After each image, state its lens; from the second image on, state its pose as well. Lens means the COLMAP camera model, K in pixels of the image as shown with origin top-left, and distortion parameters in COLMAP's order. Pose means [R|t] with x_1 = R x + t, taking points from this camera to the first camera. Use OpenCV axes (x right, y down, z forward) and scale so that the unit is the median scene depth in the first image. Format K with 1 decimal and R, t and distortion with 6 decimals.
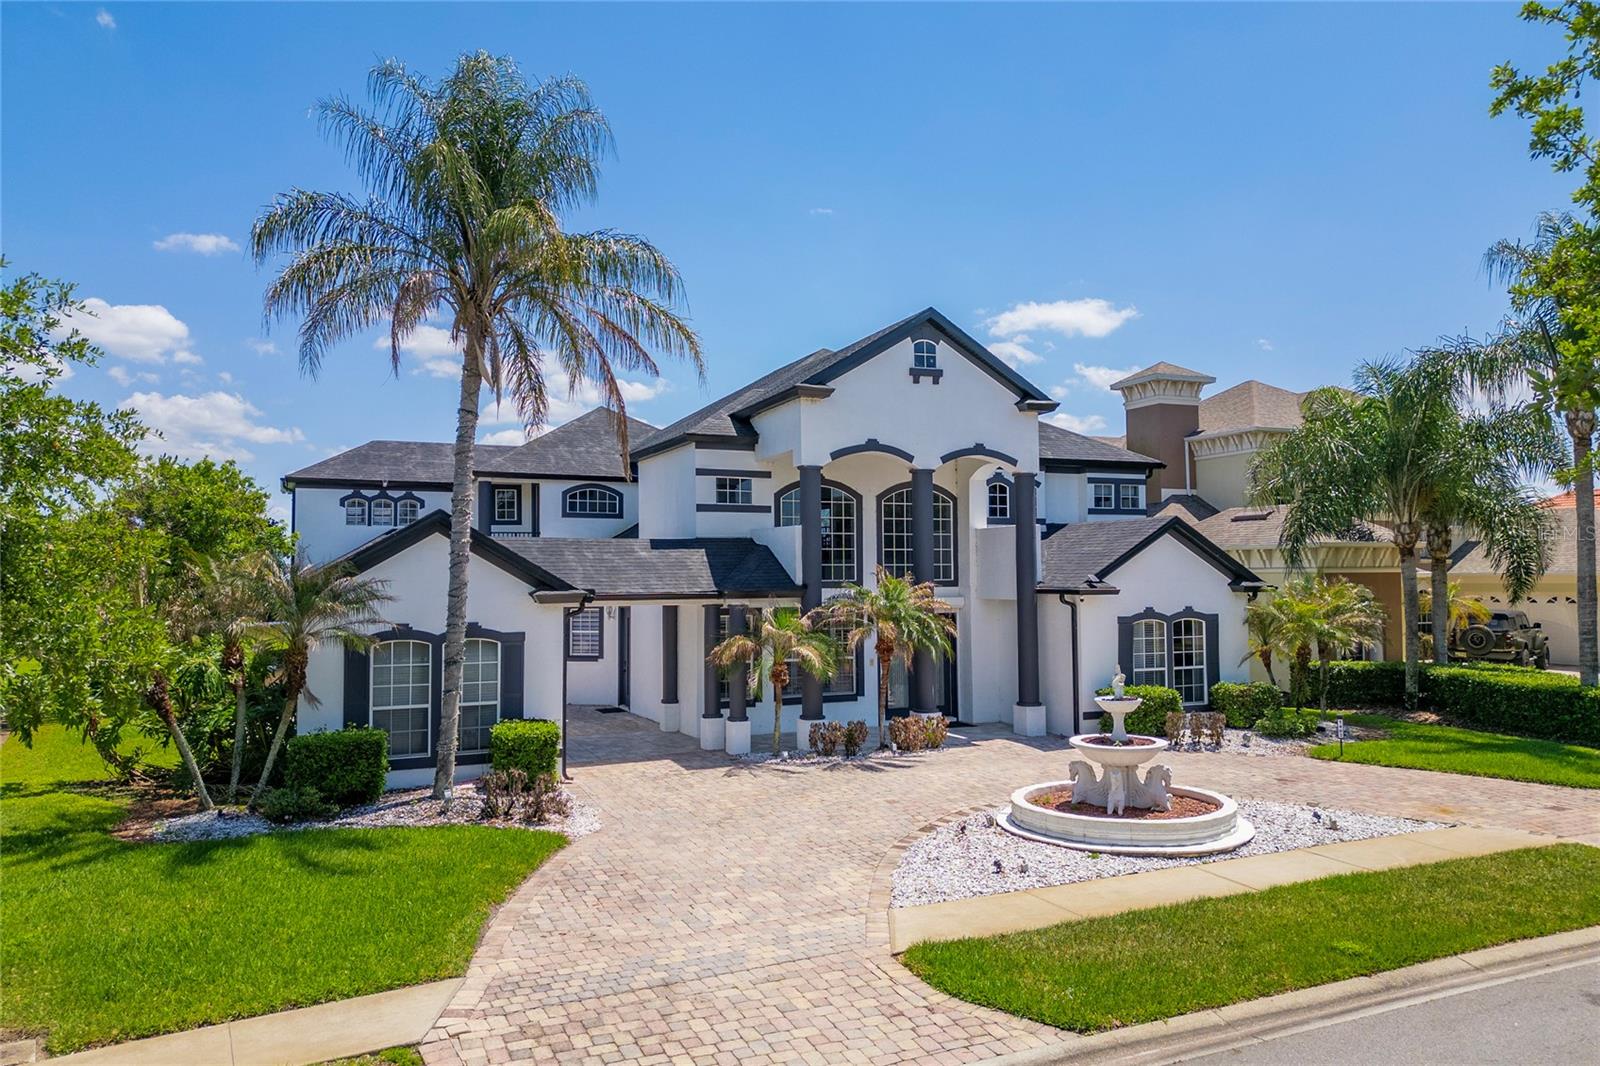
lens RADIAL K [[1120.1, 0, 800.0], [0, 1120.1, 533.0], [0, 0, 1]] dist [0.063653, -0.064694]
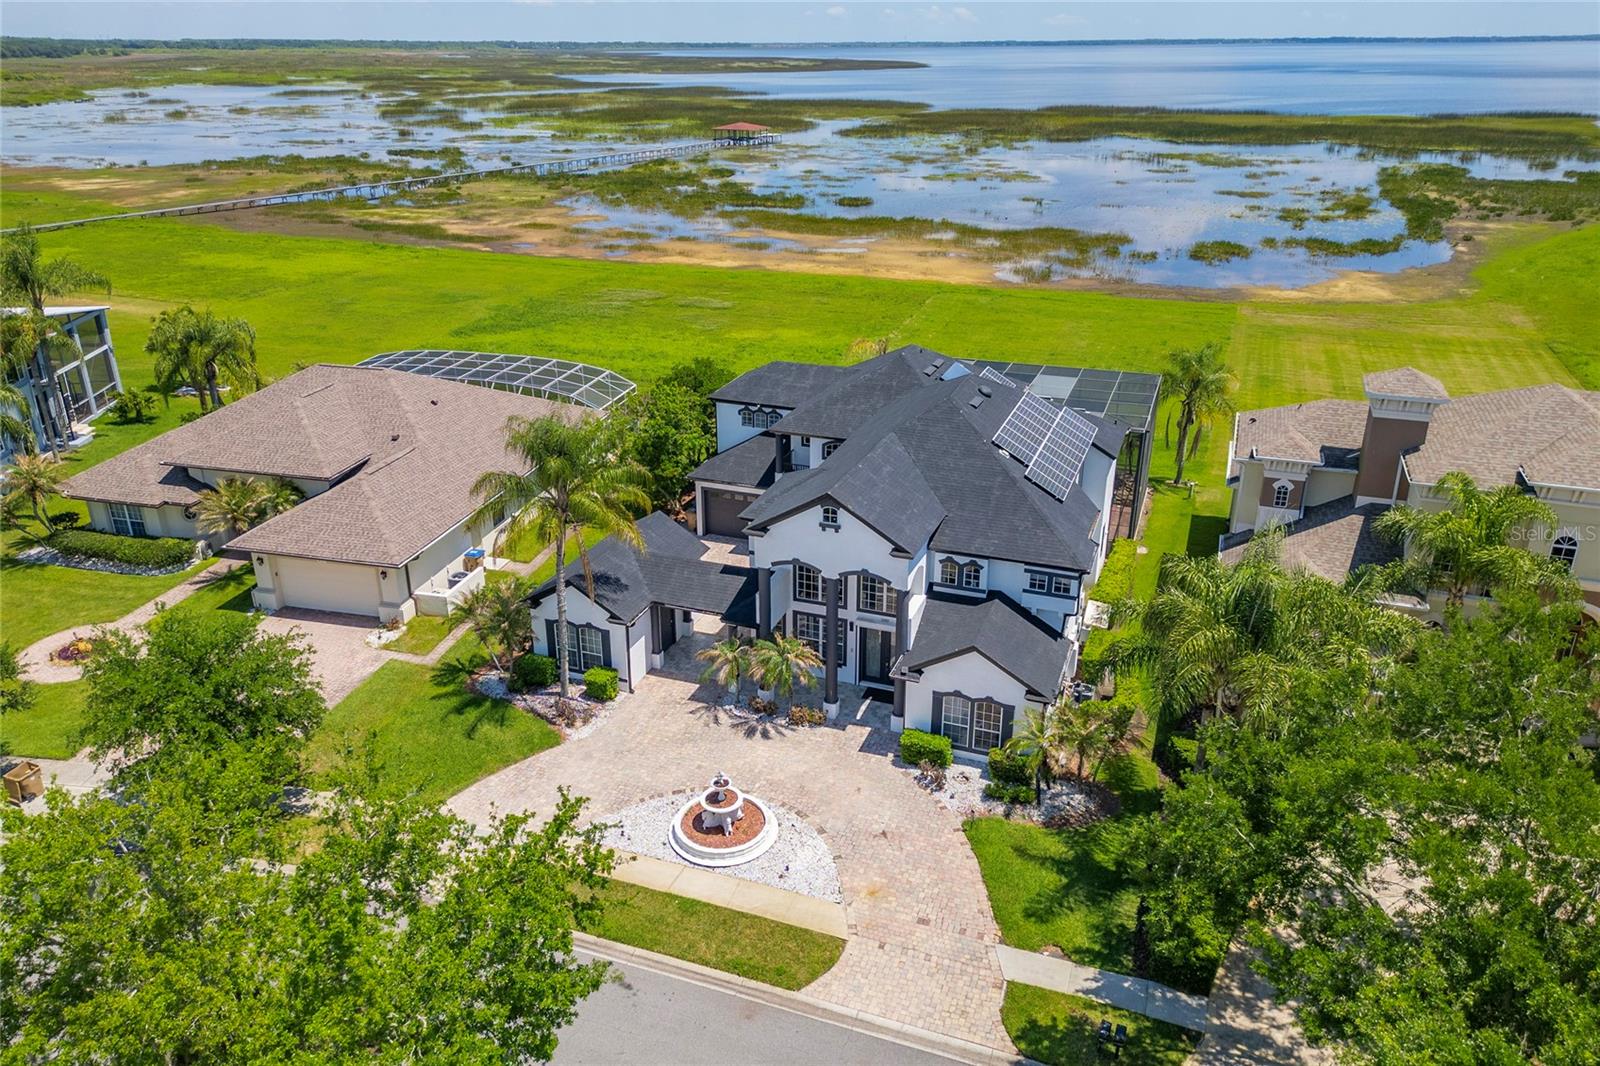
lens RADIAL K [[1120.1, 0, 800.0], [0, 1120.1, 533.0], [0, 0, 1]] dist [0.063653, -0.064694]
pose [[0.712043, 0.274662, -0.646185, 1.142303], [0.025260, 0.909697, 0.414504, -0.813518], [0.701681, -0.311468, 0.640806, -0.084901]]
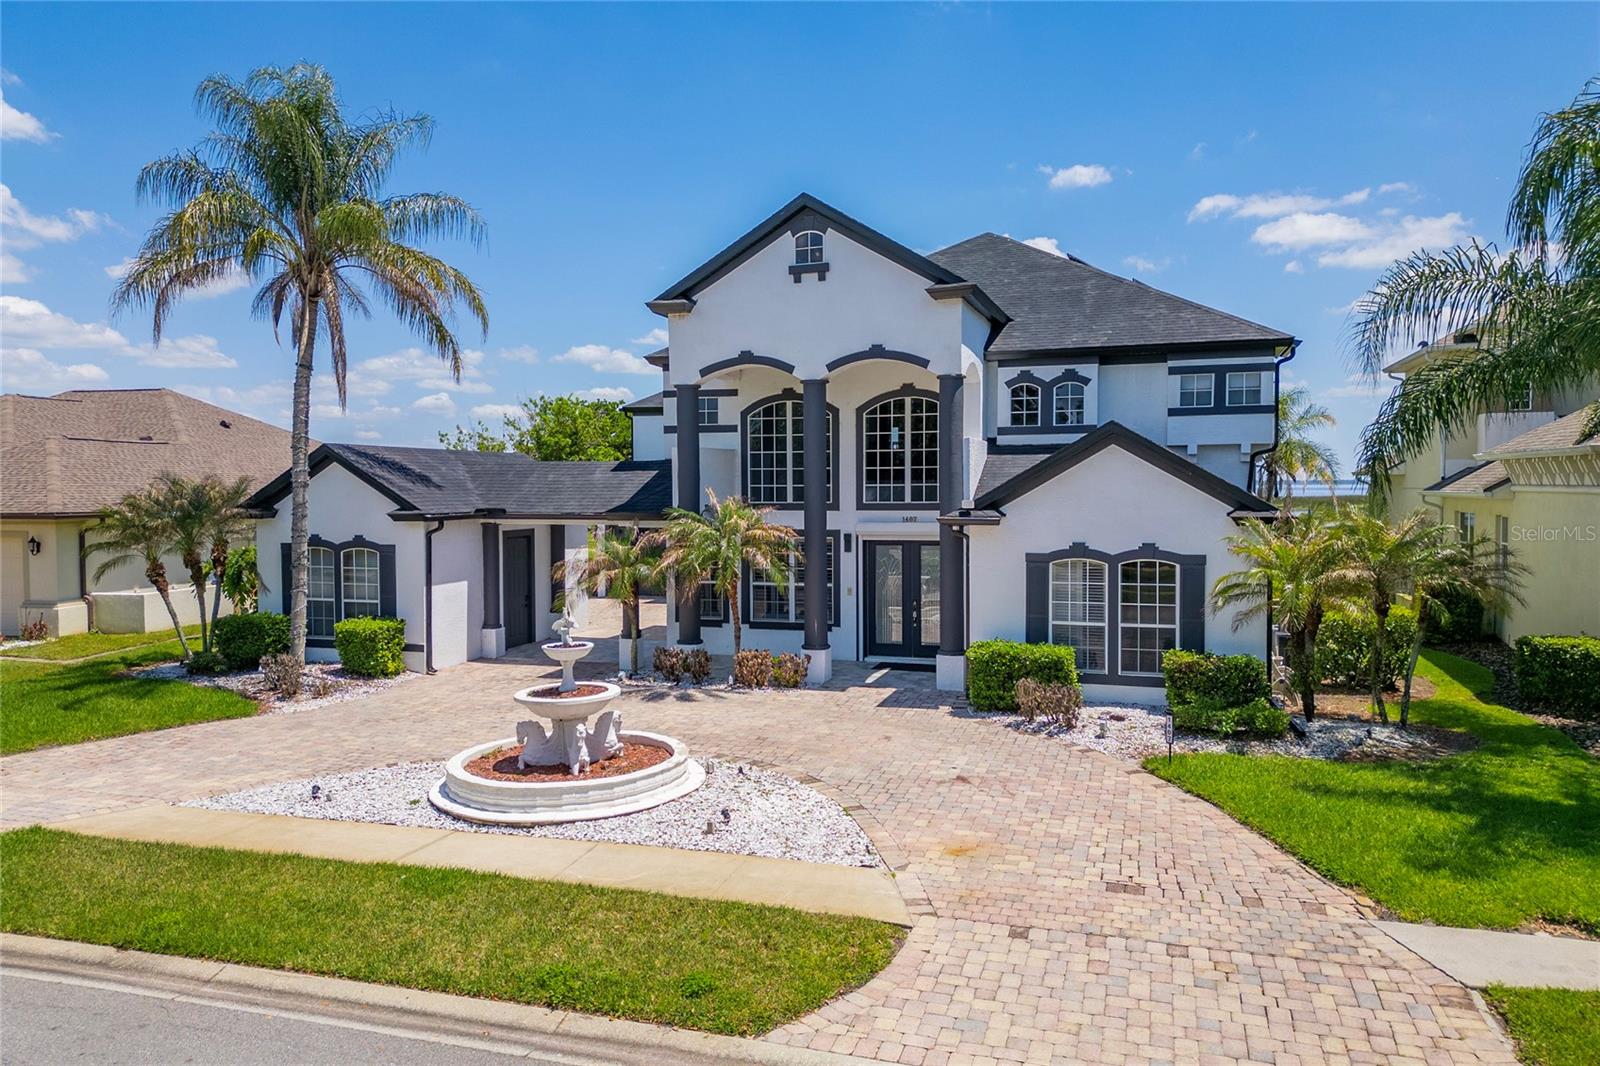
lens RADIAL K [[1120.1, 0, 800.0], [0, 1120.1, 533.0], [0, 0, 1]] dist [0.063653, -0.064694]
pose [[0.743137, 0.030921, -0.668425, 0.702982], [0.026523, 0.996786, 0.075598, -0.002889], [0.668614, -0.073908, 0.739928, 0.325988]]
